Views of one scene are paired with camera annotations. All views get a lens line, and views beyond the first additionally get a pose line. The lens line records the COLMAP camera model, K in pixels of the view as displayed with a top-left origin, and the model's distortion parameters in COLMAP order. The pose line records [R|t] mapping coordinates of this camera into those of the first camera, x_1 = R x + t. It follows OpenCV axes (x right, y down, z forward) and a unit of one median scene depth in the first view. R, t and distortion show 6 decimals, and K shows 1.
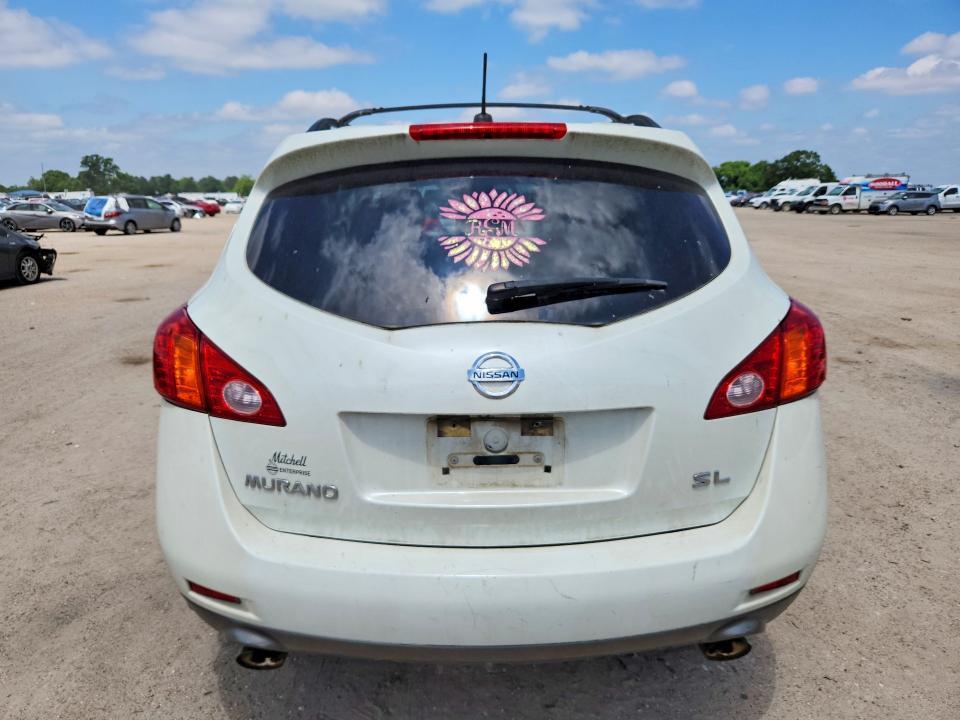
lens RADIAL K [[758.9, 0, 474.1], [0, 758.9, 338.2], [0, 0, 1]] dist [0.062824, -0.087219]
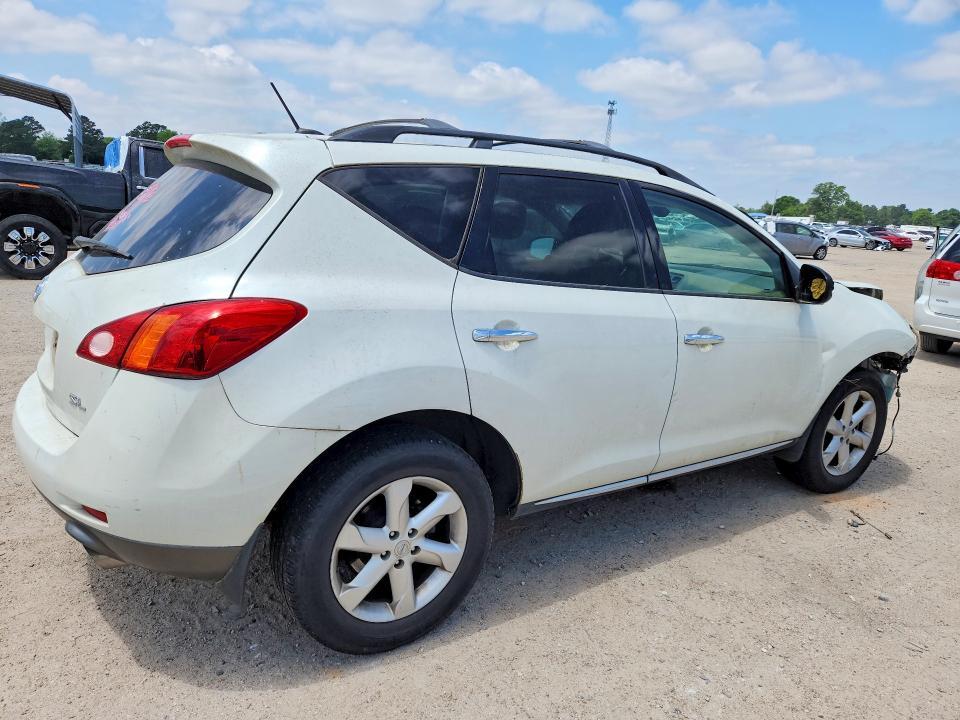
lens RADIAL K [[758.9, 0, 474.1], [0, 758.9, 338.2], [0, 0, 1]] dist [0.062824, -0.087219]
pose [[0.449141, 0.195968, -0.871705, 1.633499], [-0.231263, 0.967898, 0.098436, -0.195810], [0.863012, 0.157382, 0.480043, 0.887318]]
